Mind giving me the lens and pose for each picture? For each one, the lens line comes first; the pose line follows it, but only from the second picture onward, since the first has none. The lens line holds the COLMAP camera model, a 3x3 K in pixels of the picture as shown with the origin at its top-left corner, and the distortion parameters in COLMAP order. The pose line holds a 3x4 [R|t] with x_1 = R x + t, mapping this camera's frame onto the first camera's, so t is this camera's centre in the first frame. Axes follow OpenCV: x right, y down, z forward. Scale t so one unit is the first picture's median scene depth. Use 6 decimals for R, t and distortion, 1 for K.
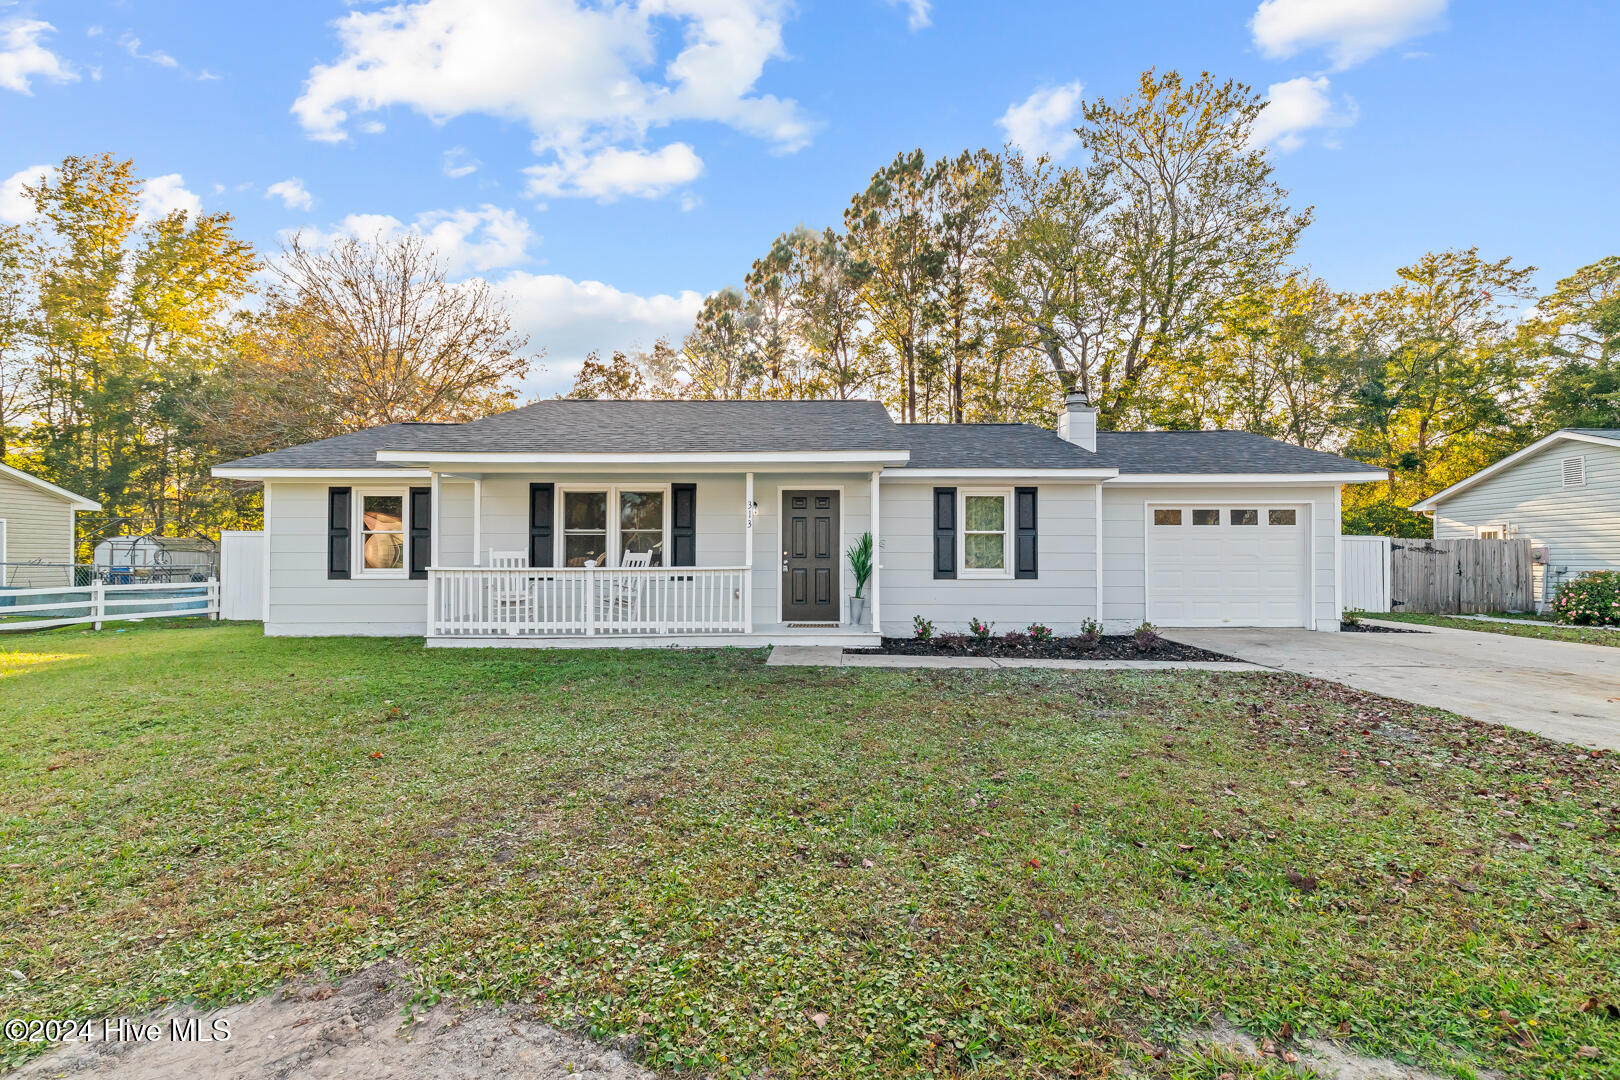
lens RADIAL K [[733.9, 0, 821.3], [0, 733.9, 556.4], [0, 0, 1]] dist [0.002463, -0.000057]
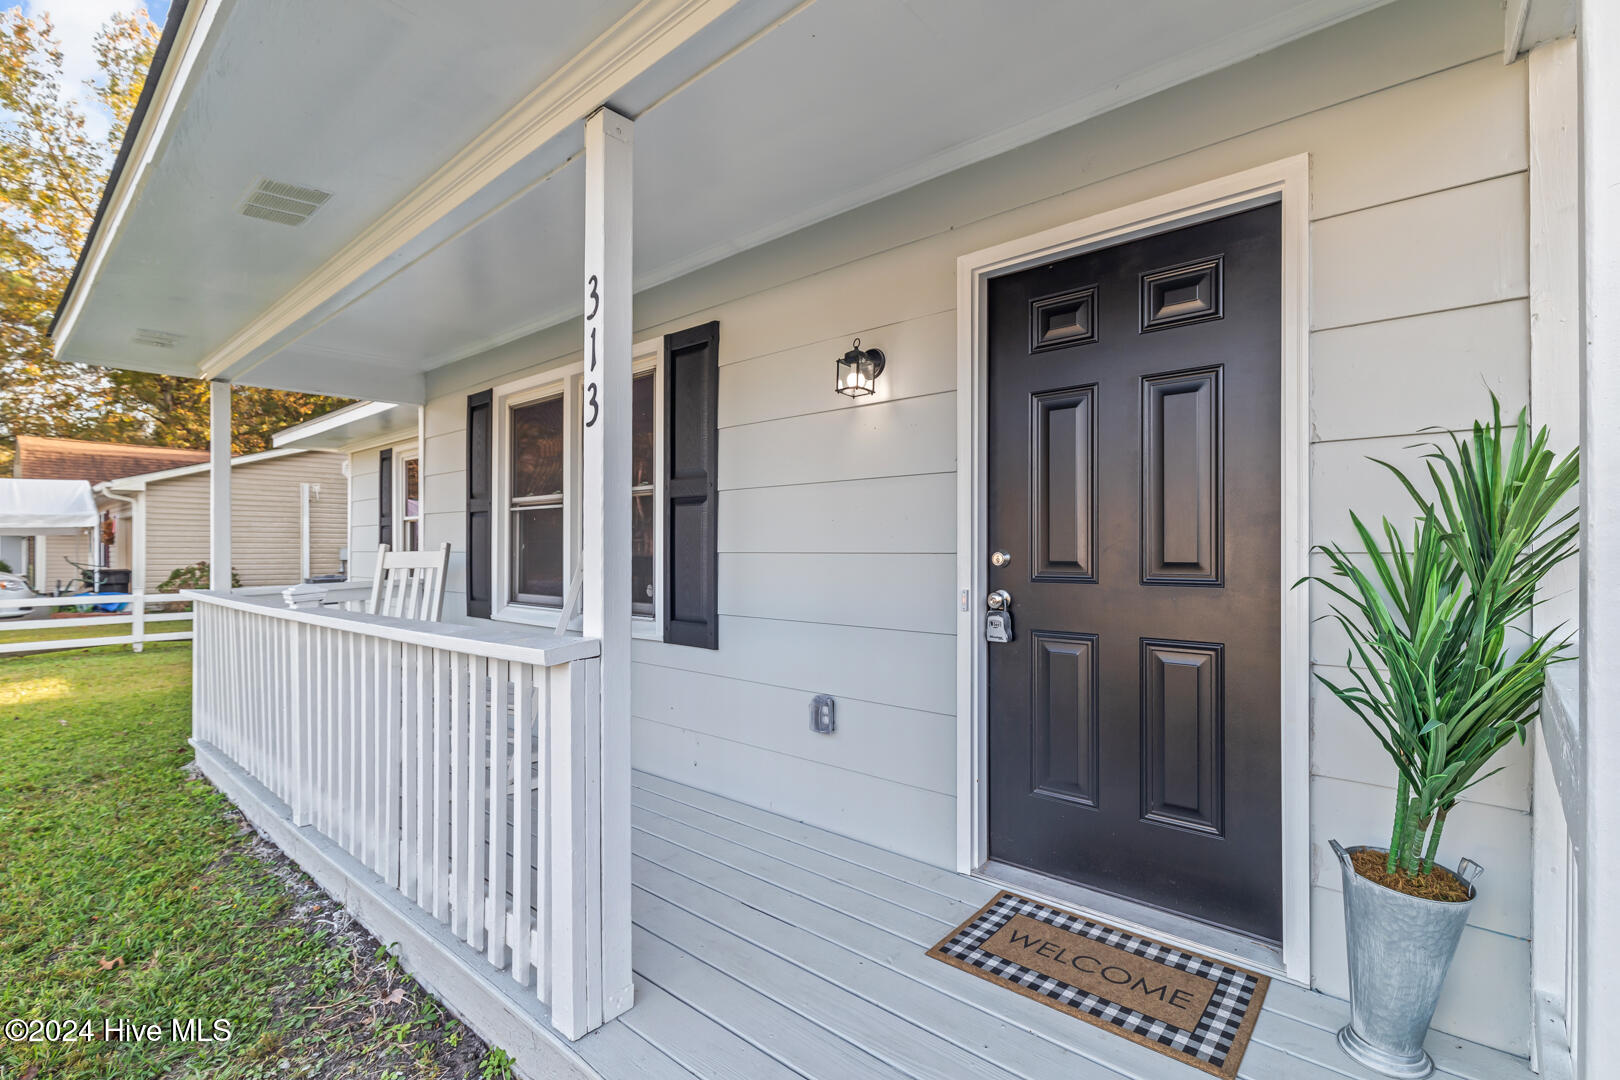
lens RADIAL K [[733.9, 0, 821.3], [0, 733.9, 556.4], [0, 0, 1]] dist [0.002463, -0.000057]
pose [[0.762553, 0.003393, -0.646917, 0.050365], [-0.001062, 0.999991, 0.003993, -0.005028], [0.646925, -0.002358, 0.762550, 0.760486]]
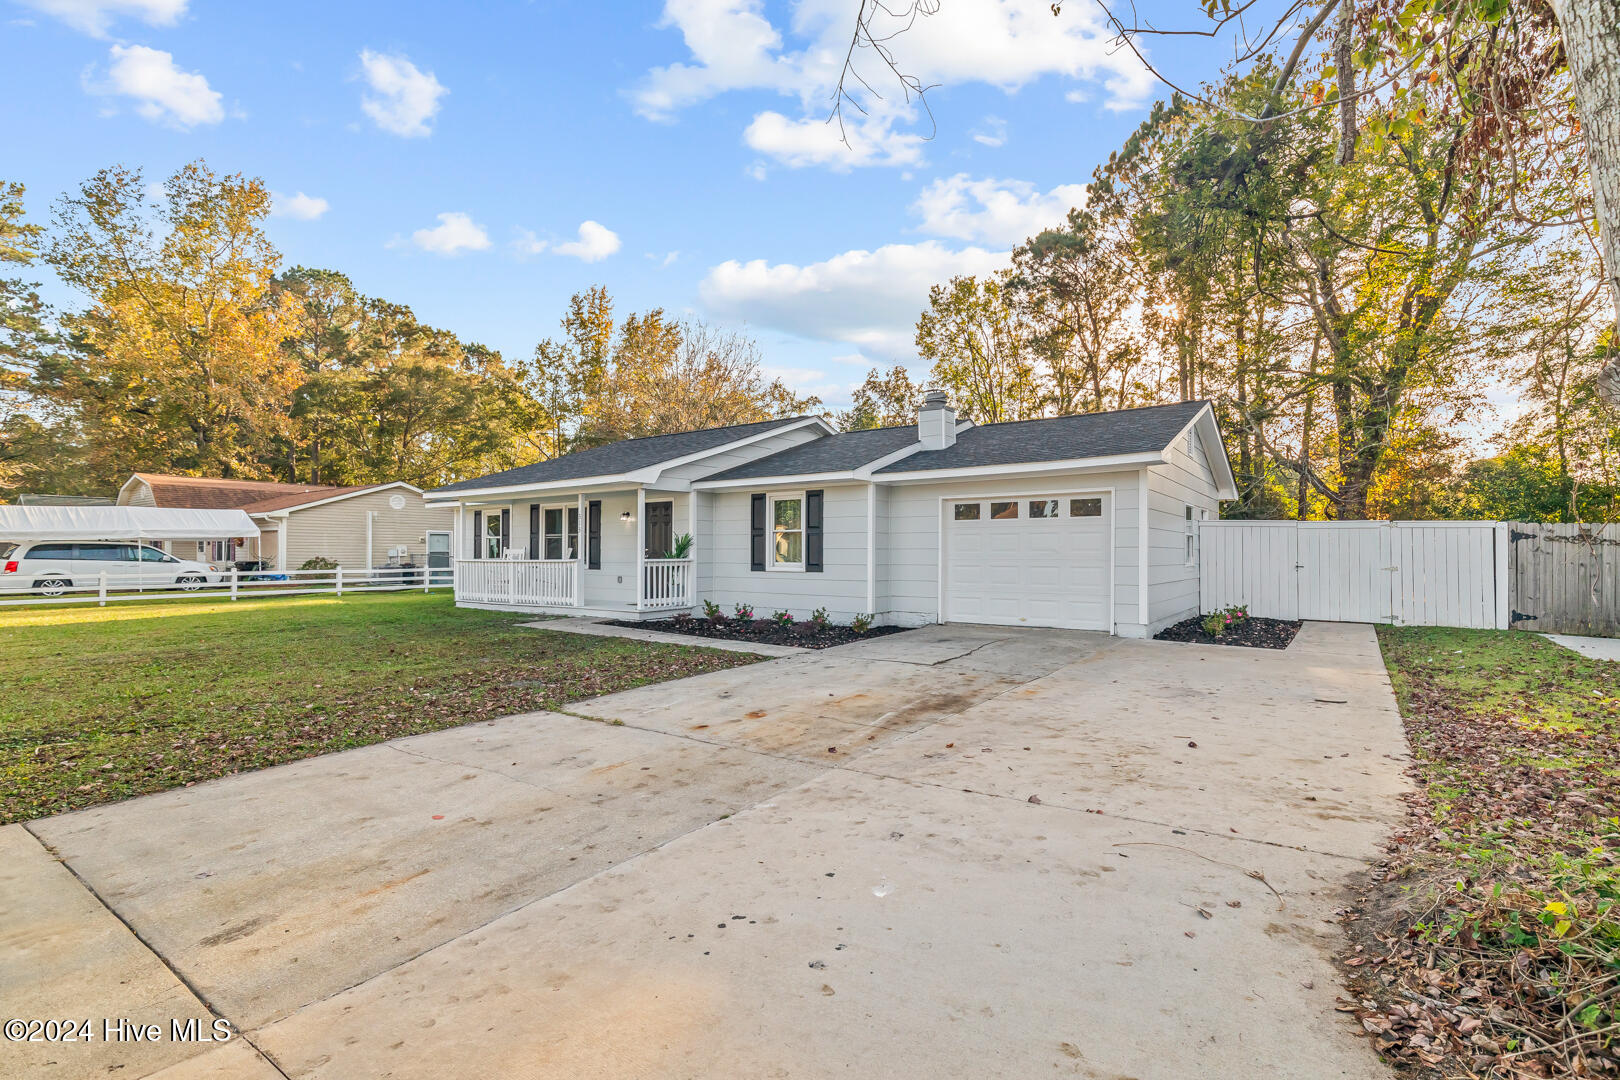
lens RADIAL K [[733.9, 0, 821.3], [0, 733.9, 556.4], [0, 0, 1]] dist [0.002463, -0.000057]
pose [[0.820051, 0.000503, -0.572290, 0.932183], [0.002972, 0.999982, 0.005139, 0.001362], [0.572283, -0.005915, 0.820035, 0.083969]]
